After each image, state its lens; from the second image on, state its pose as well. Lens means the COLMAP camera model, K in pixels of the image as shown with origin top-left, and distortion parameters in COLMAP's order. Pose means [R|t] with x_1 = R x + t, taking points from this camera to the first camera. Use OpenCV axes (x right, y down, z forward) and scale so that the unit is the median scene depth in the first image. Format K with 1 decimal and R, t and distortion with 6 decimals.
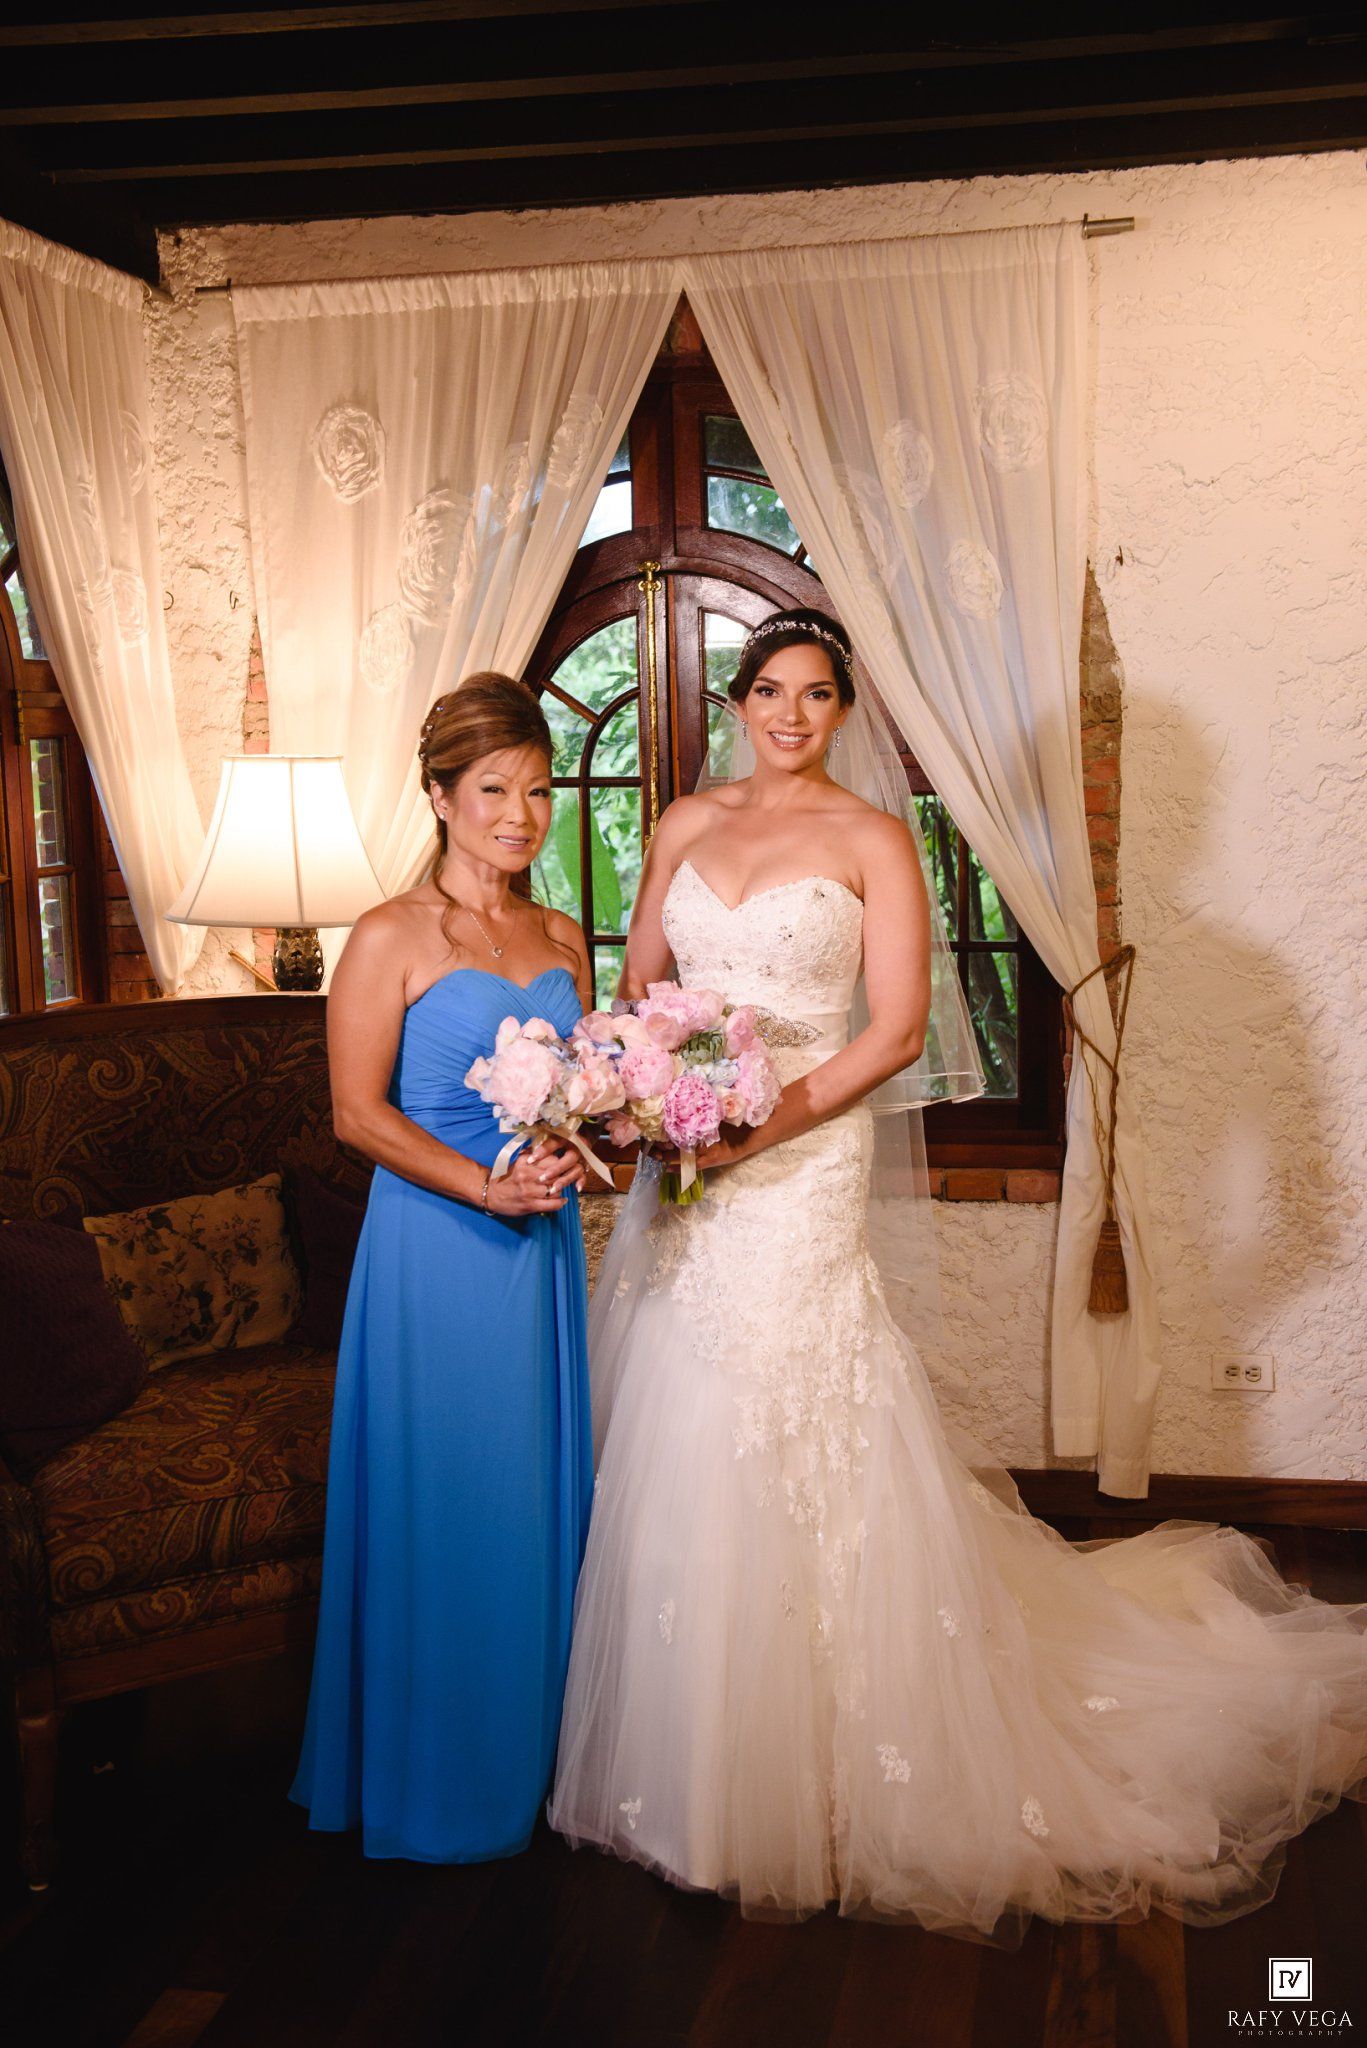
lens RADIAL K [[2322.7, 0, 689.3], [0, 2322.7, 1020.3], [0, 0, 1]] dist [0.076467, 0.000000]
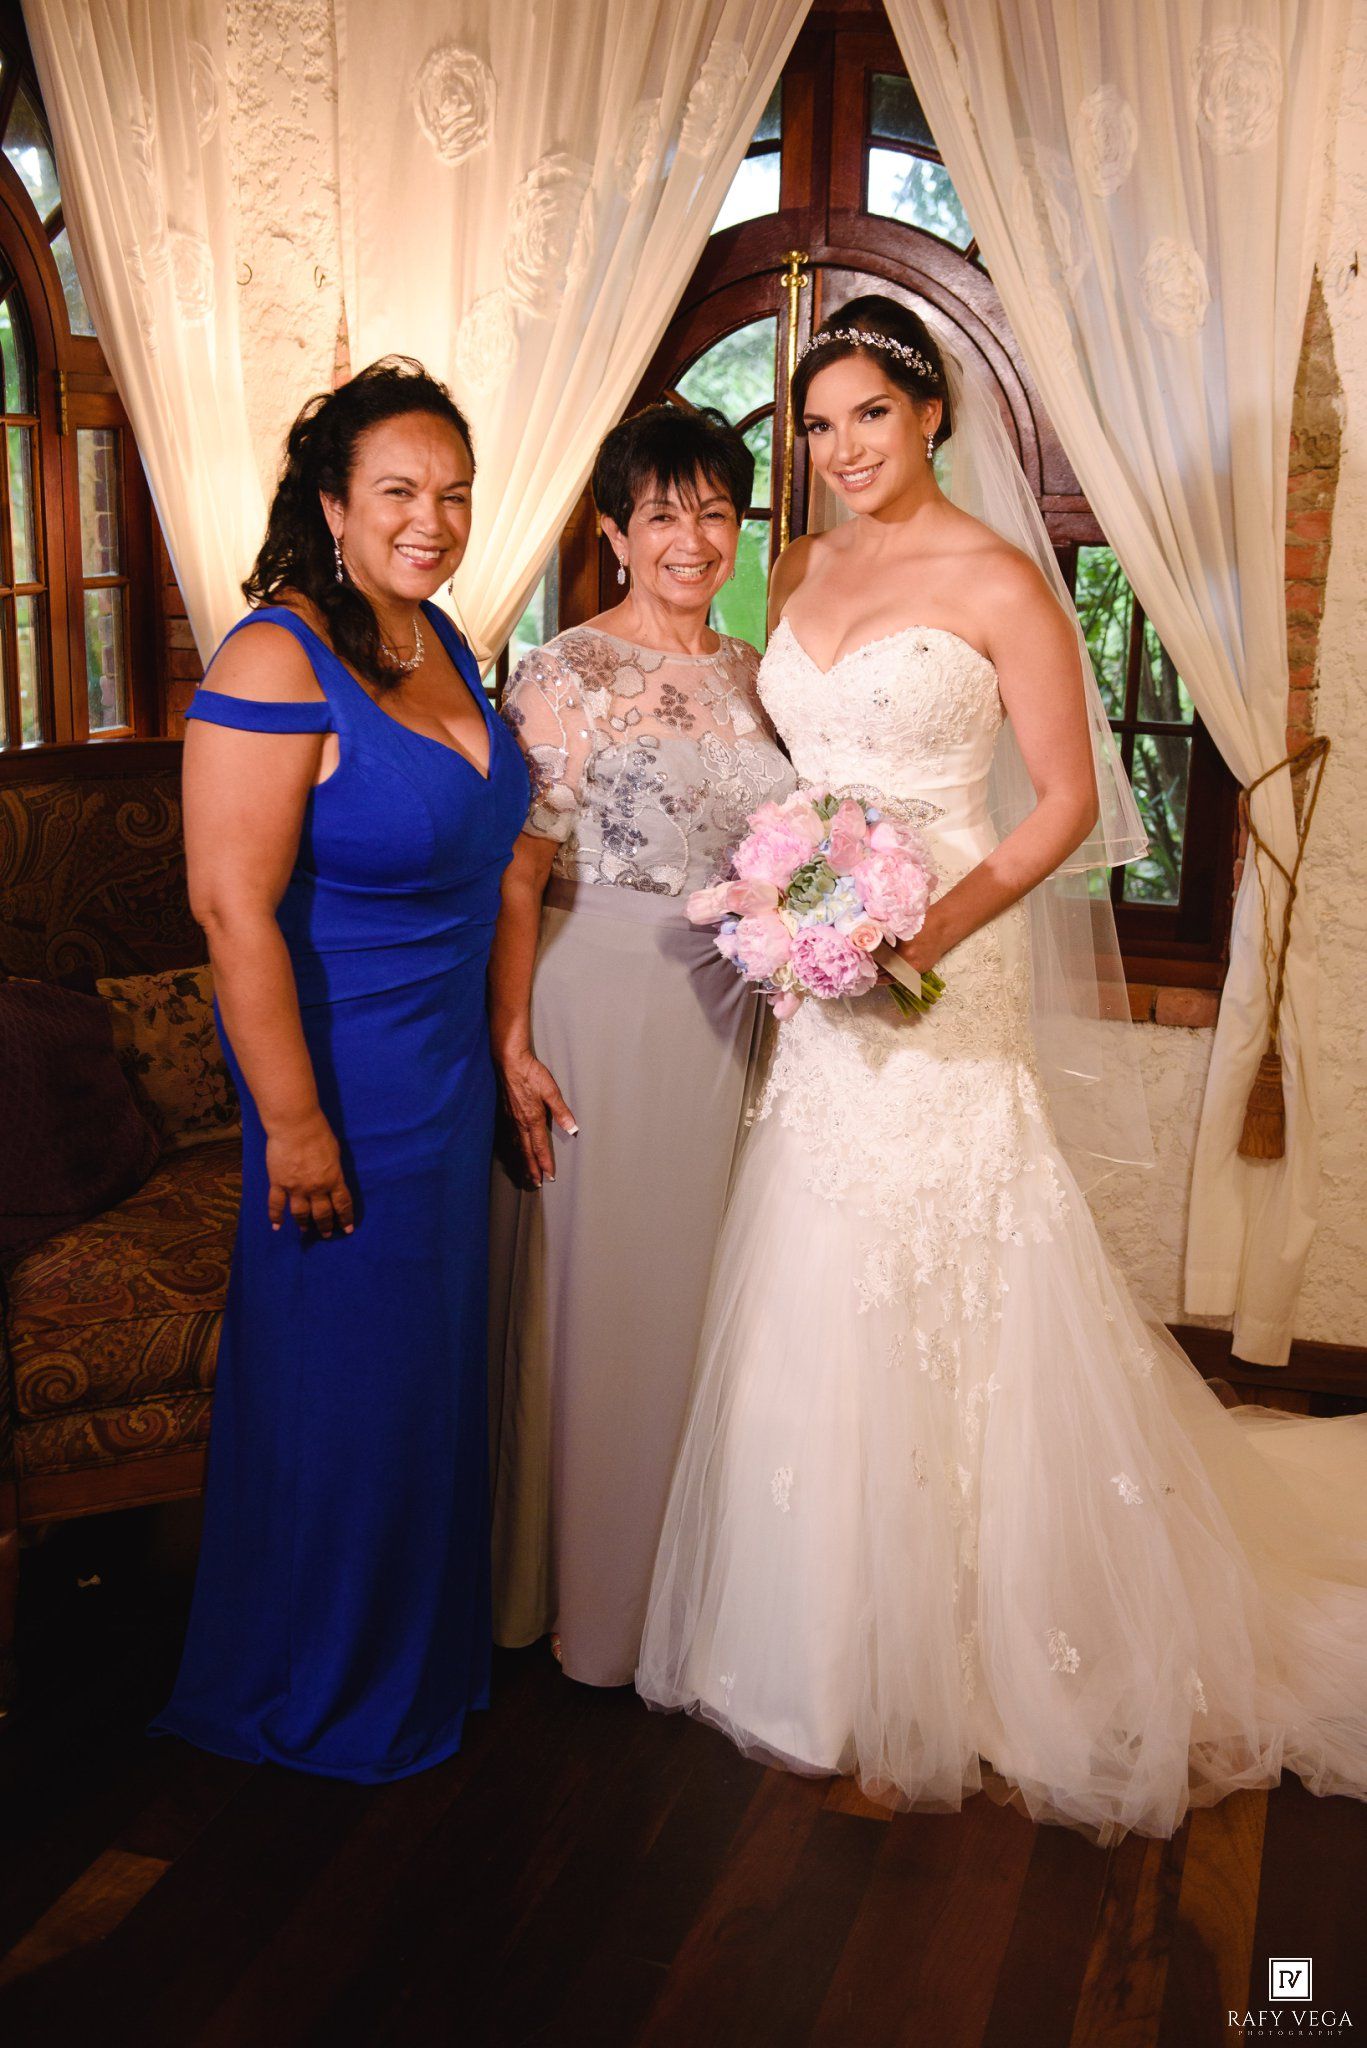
lens RADIAL K [[2391.4, 0, 691.2], [0, 2391.4, 1023.6], [0, 0, 1]] dist [0.079725, 0.000000]
pose [[0.994335, 0.068224, -0.081510, 0.037540], [-0.058690, 0.991731, 0.114132, -0.015118], [0.088623, -0.108701, 0.990116, 0.093688]]
